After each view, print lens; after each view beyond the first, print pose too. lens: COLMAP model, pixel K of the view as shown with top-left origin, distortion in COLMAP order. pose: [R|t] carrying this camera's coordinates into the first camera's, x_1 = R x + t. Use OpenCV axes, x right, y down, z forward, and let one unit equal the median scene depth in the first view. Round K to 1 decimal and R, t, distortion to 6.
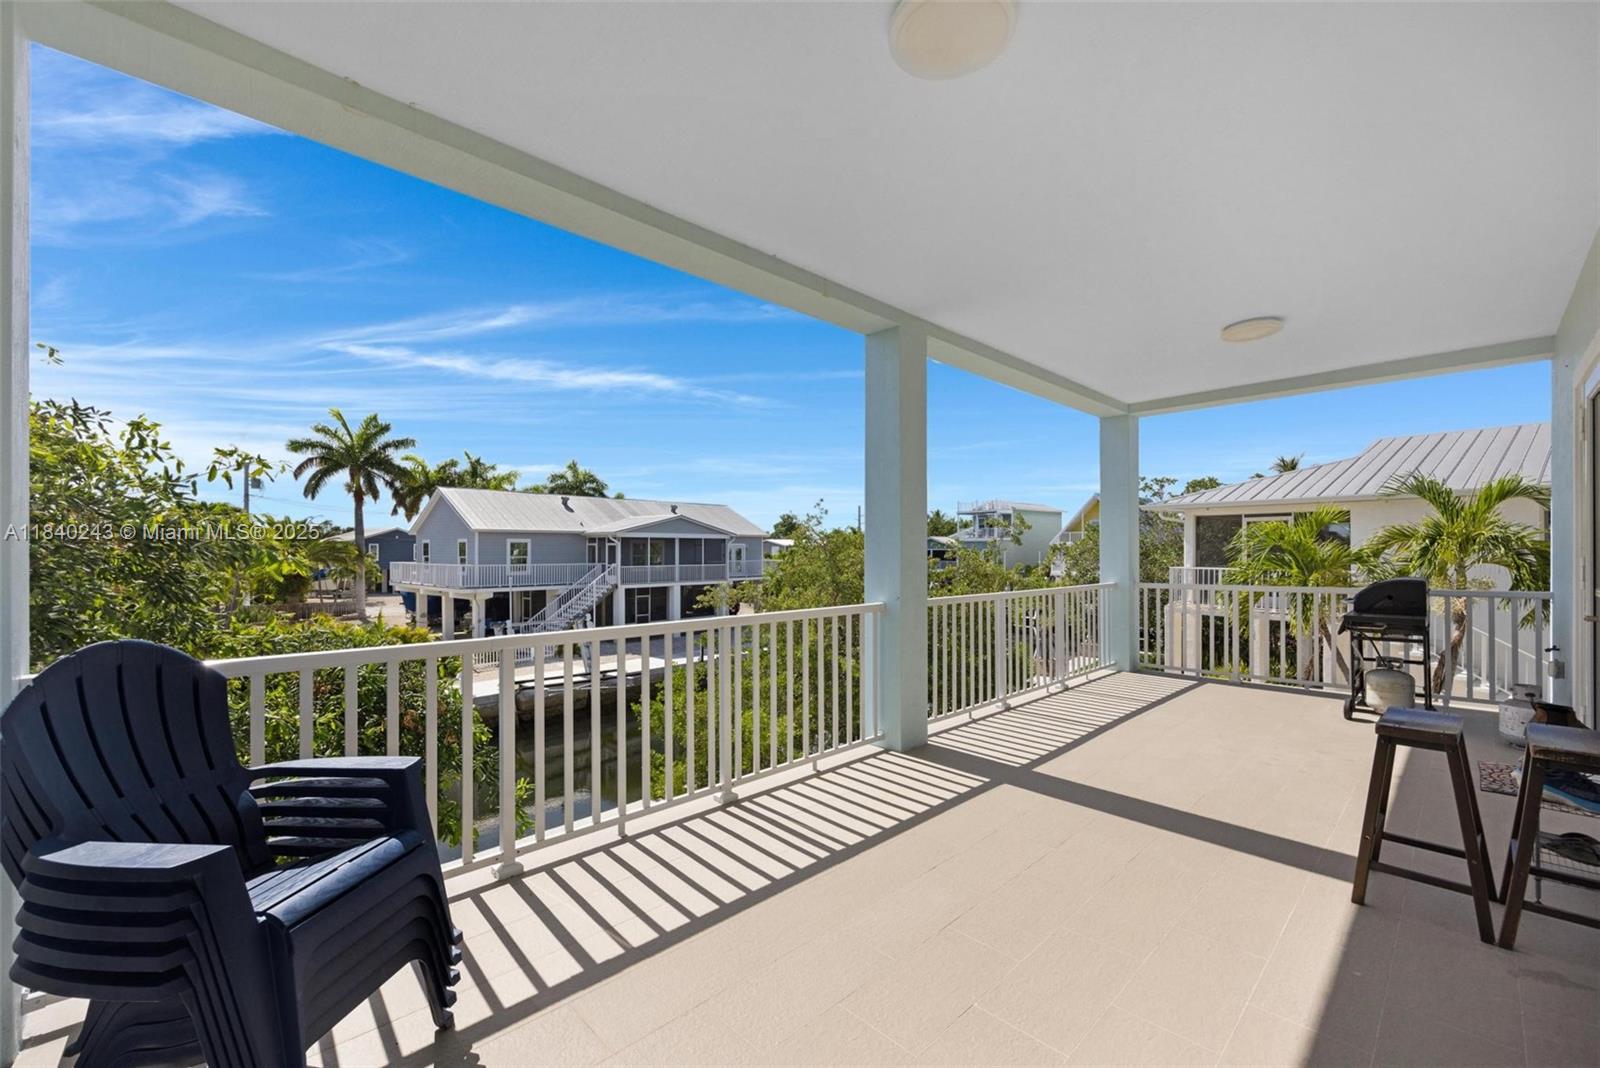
lens RADIAL K [[641.8, 0, 802.7], [0, 641.8, 541.3], [0, 0, 1]] dist [-0.001030, -0.000223]
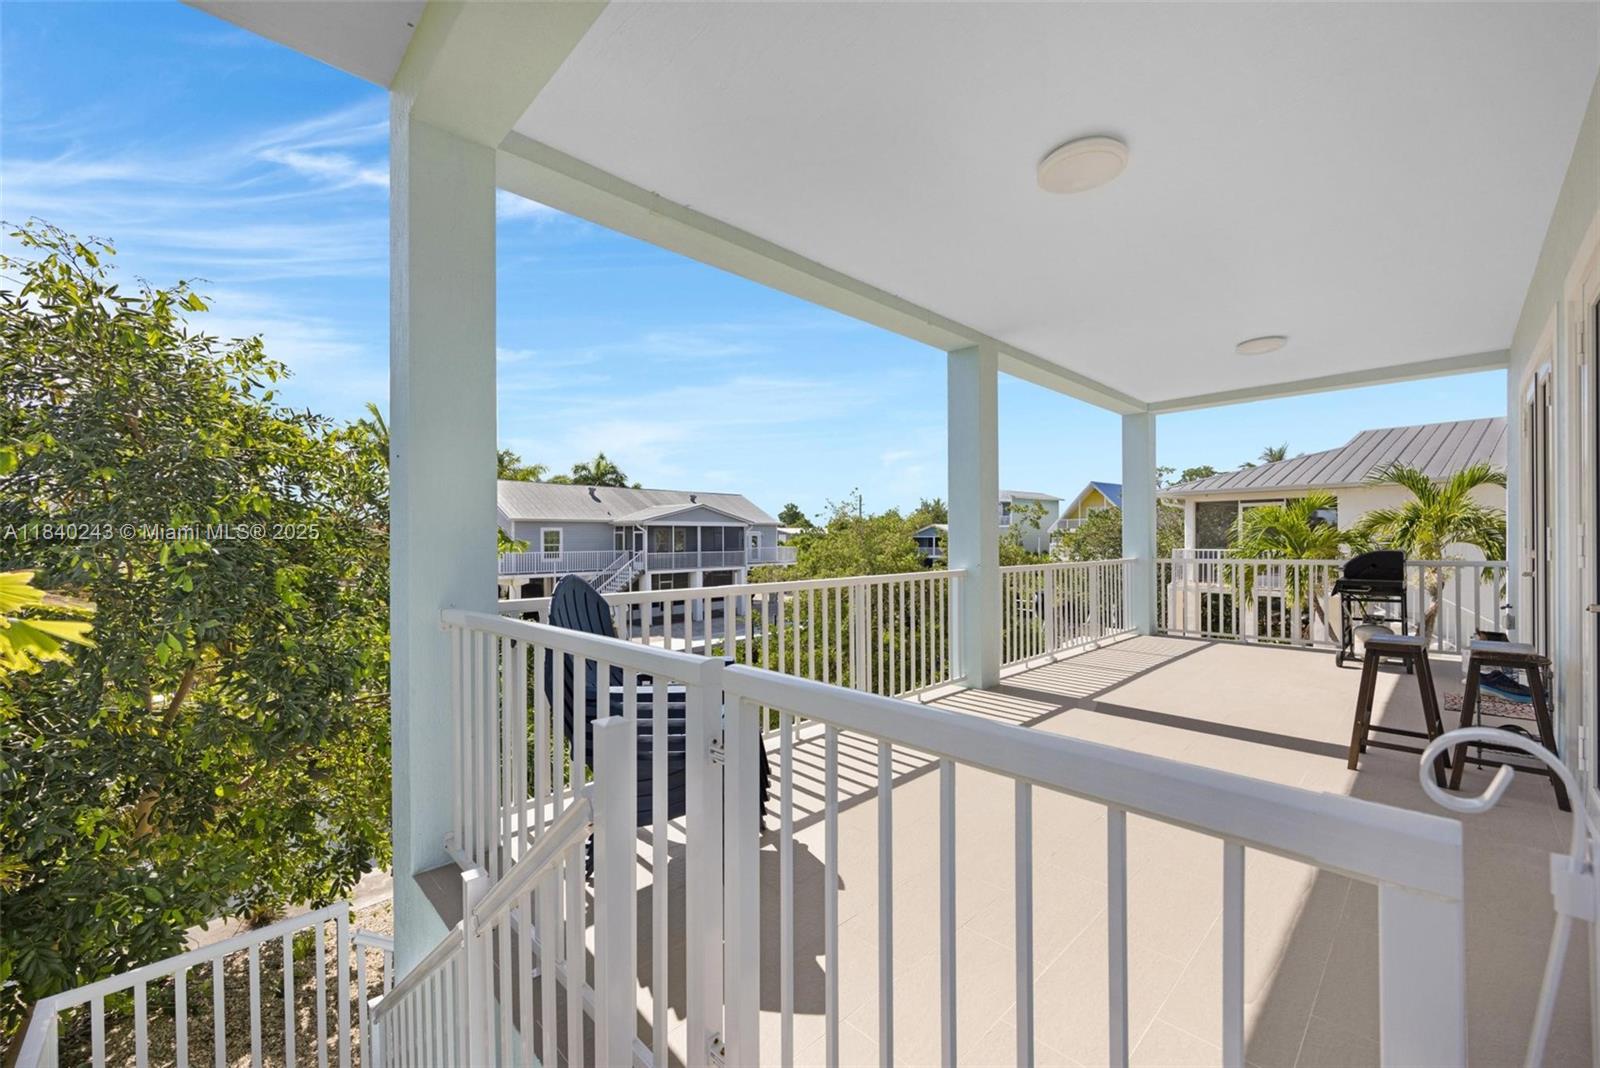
lens RADIAL K [[634.2, 0, 800.0], [0, 634.2, 534.0], [0, 0, 1]] dist [0.001257, 0.000276]
pose [[0.999964, -0.004339, 0.007293, -0.091687], [0.004306, 0.999980, 0.004570, 0.009253], [-0.007313, -0.004538, 0.999963, -0.099432]]
